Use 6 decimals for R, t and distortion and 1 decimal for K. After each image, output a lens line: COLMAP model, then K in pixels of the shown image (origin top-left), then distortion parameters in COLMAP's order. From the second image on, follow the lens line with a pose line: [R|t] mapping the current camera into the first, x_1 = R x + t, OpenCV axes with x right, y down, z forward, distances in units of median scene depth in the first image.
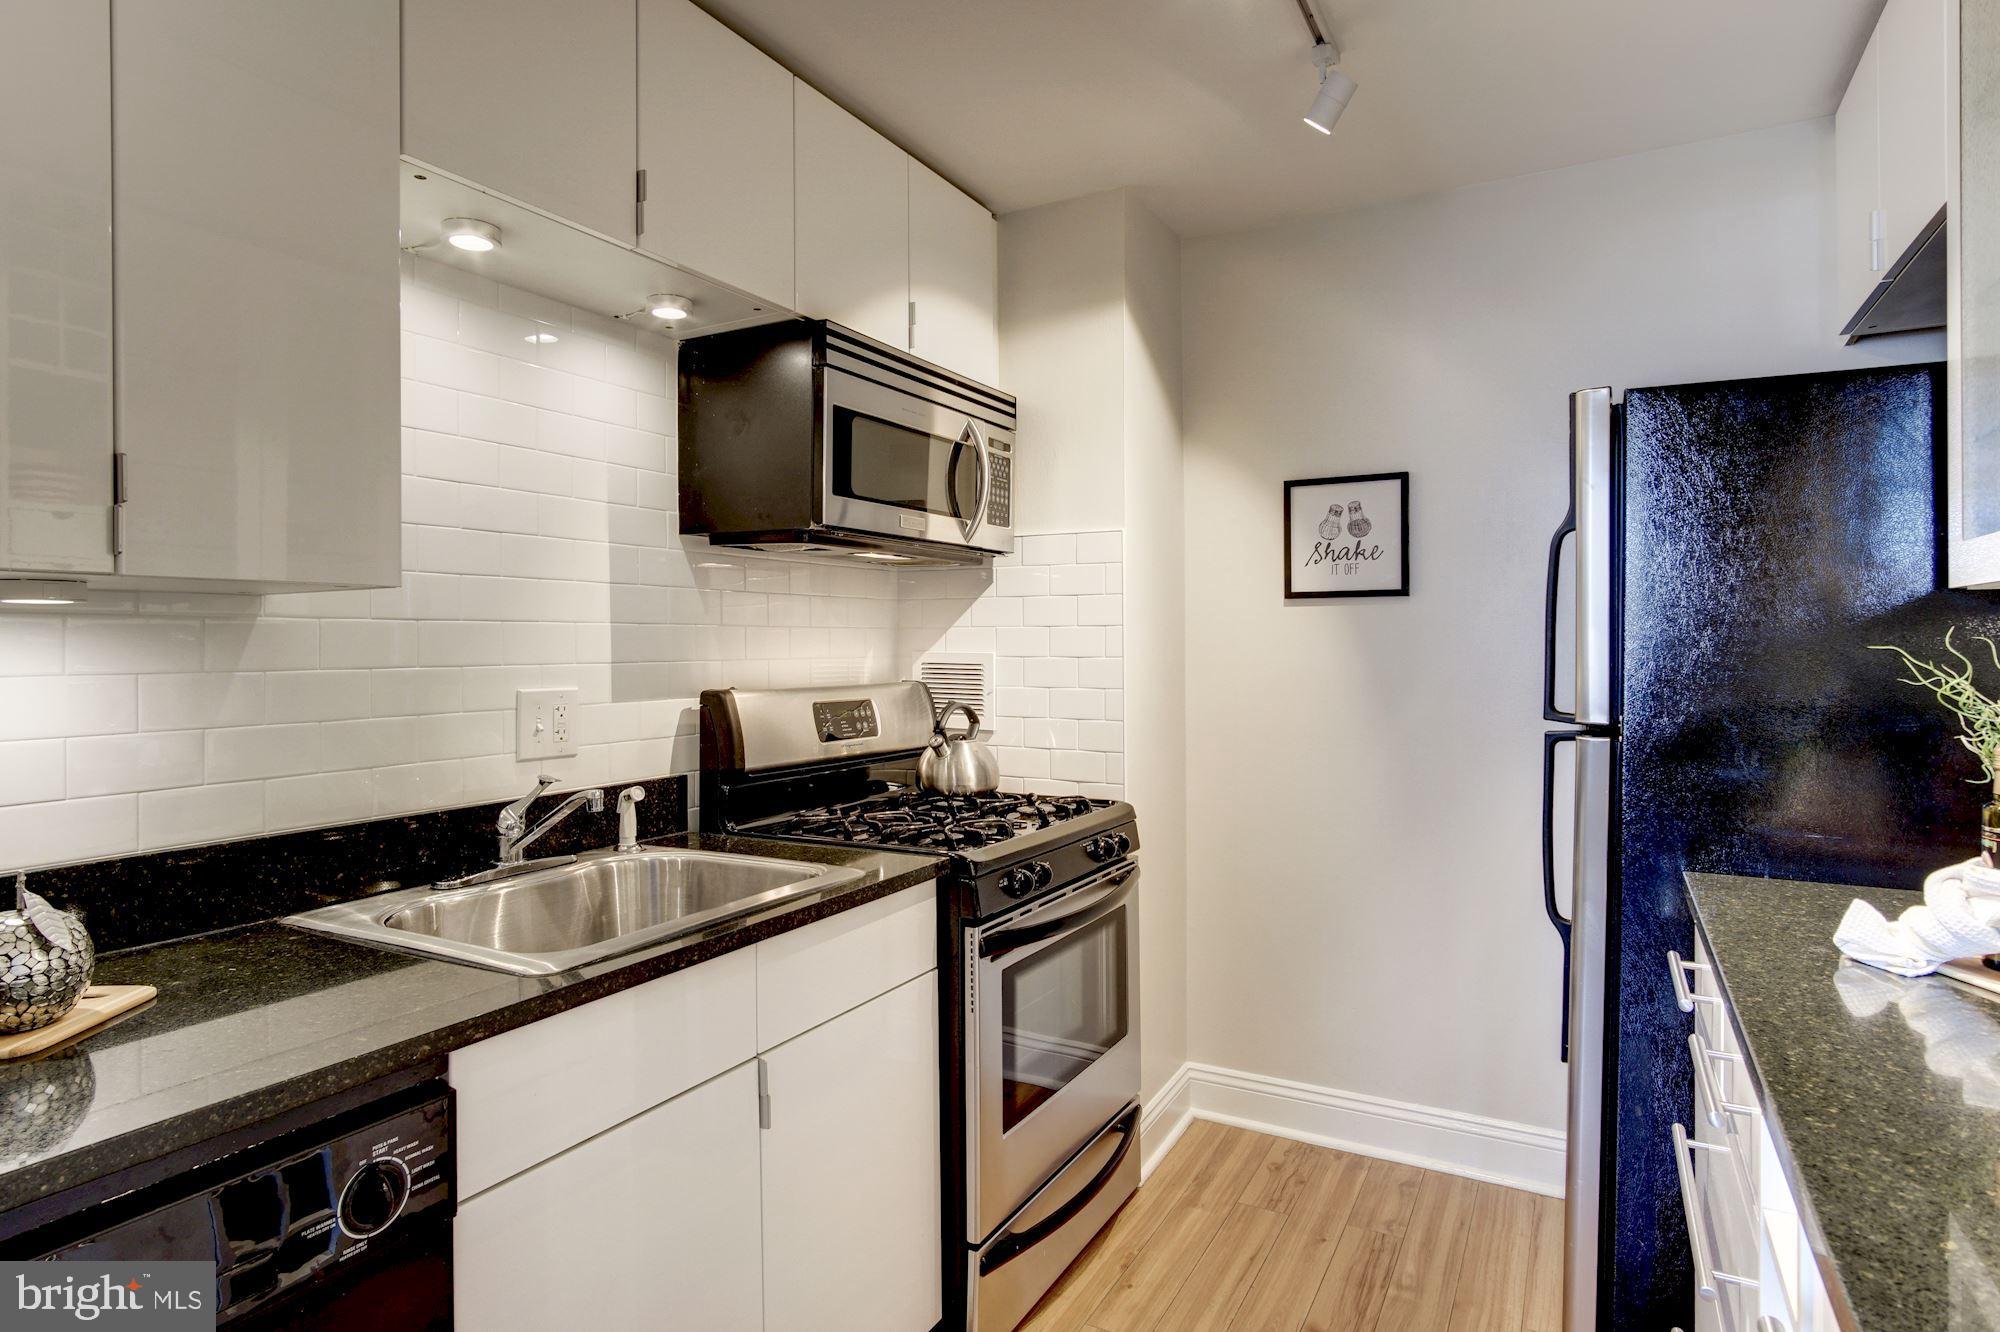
lens RADIAL K [[1077.6, 0, 1012.3], [0, 1077.6, 628.3], [0, 0, 1]] dist [-0.015467, 0.000893]
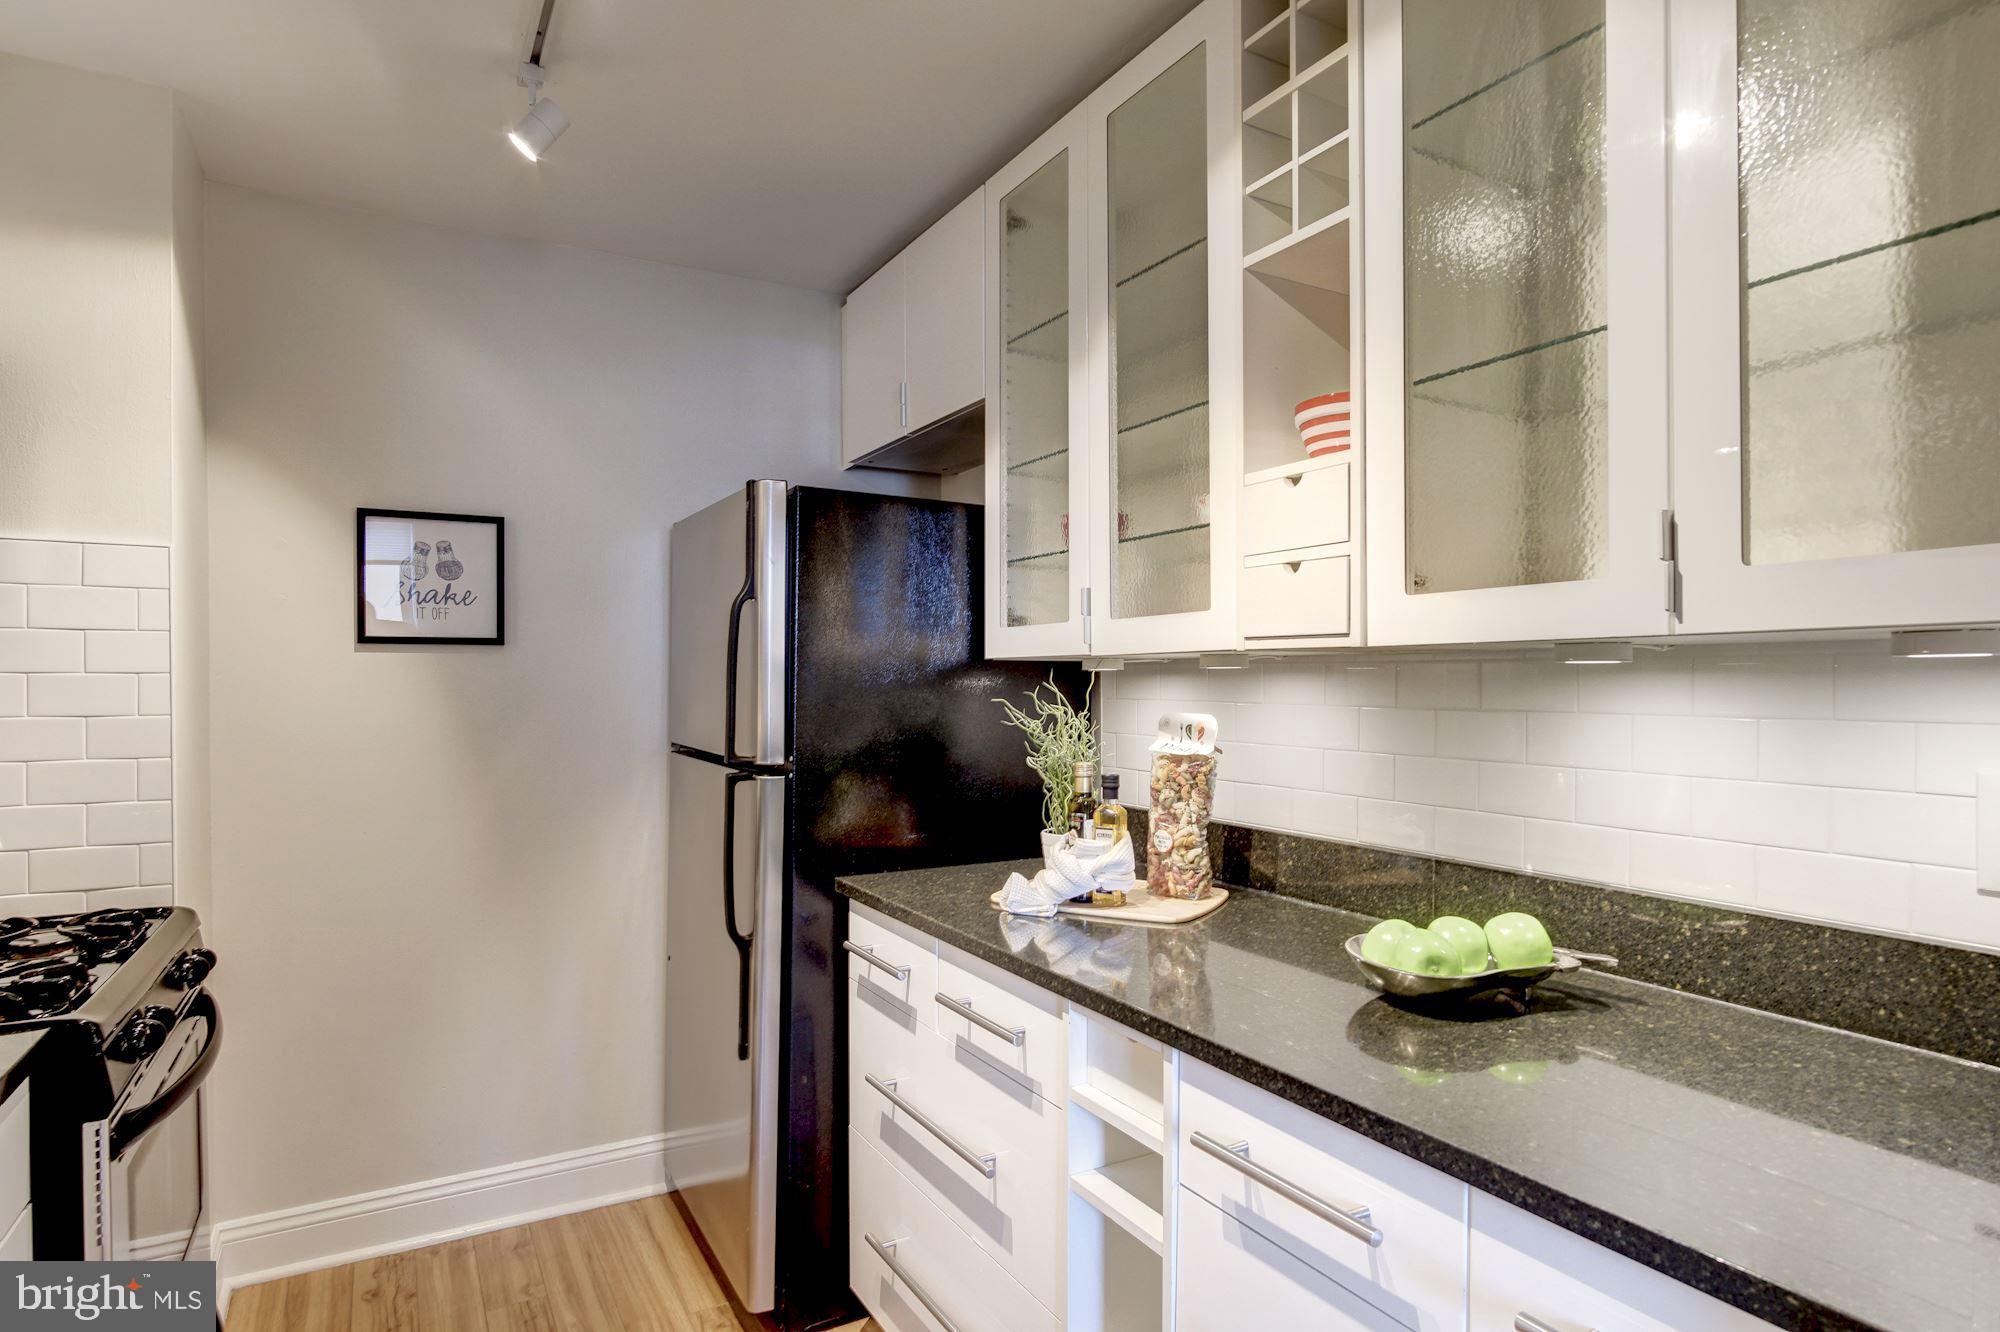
lens RADIAL K [[1065.0, 0, 992.6], [0, 1065.0, 674.8], [0, 0, 1]] dist [-0.021583, 0.010679]
pose [[0.525088, 0.008412, 0.851006, -0.249393], [-0.012345, 0.999921, -0.002267, -0.007589], [-0.850959, -0.009315, 0.525150, 0.137621]]
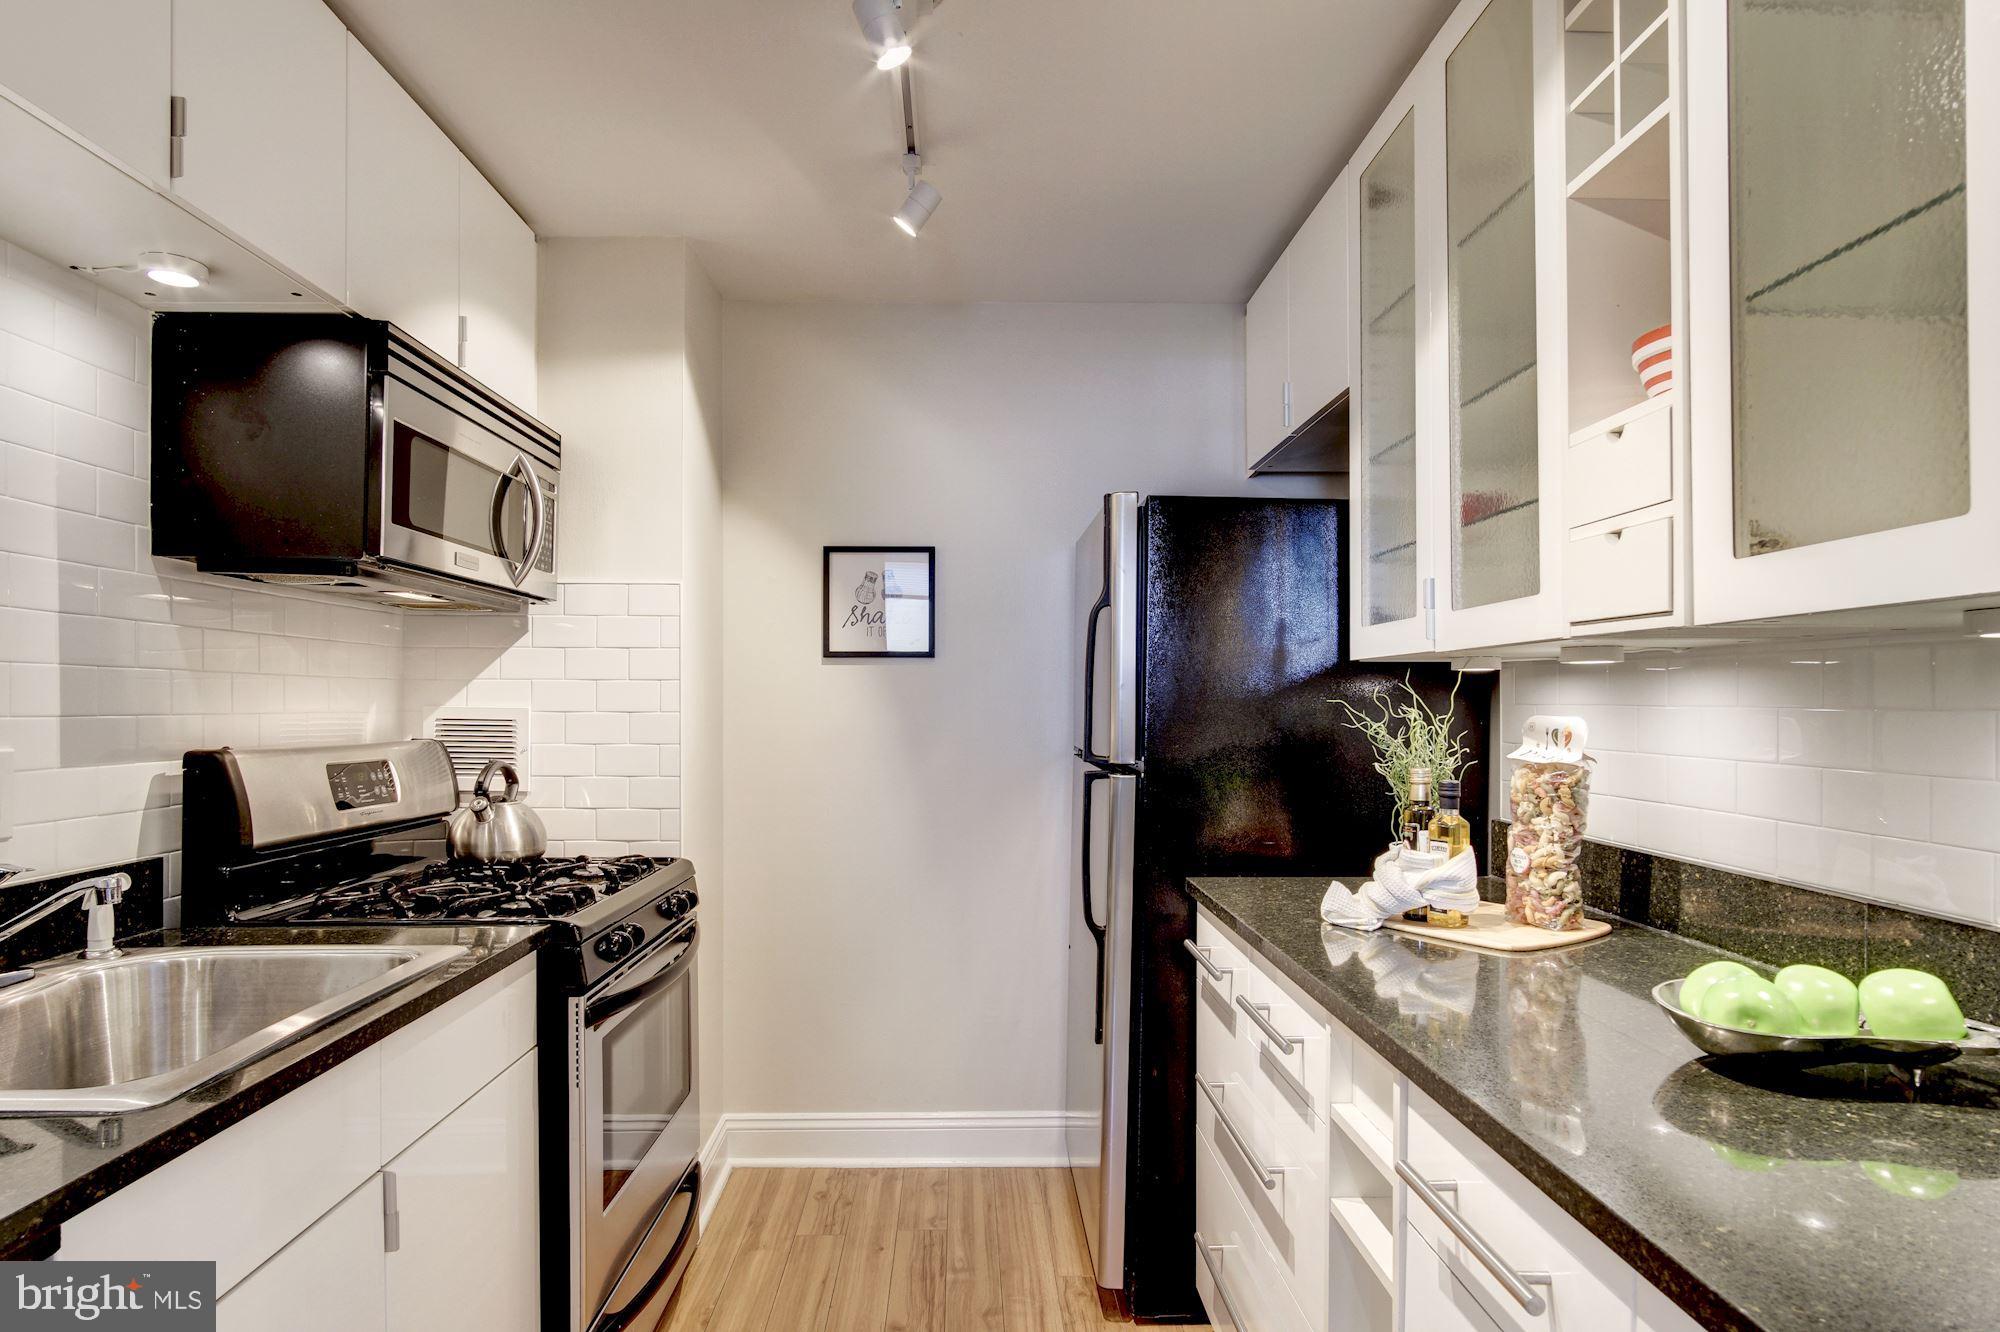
lens RADIAL K [[1065.8, 0, 995.3], [0, 1065.8, 685.3], [0, 0, 1]] dist [-0.013287, 0.001837]
pose [[0.864229, 0.013458, 0.502919, -0.154659], [-0.011080, 0.999909, -0.007718, 0.007468], [-0.502977, 0.001097, 0.864299, 0.011744]]
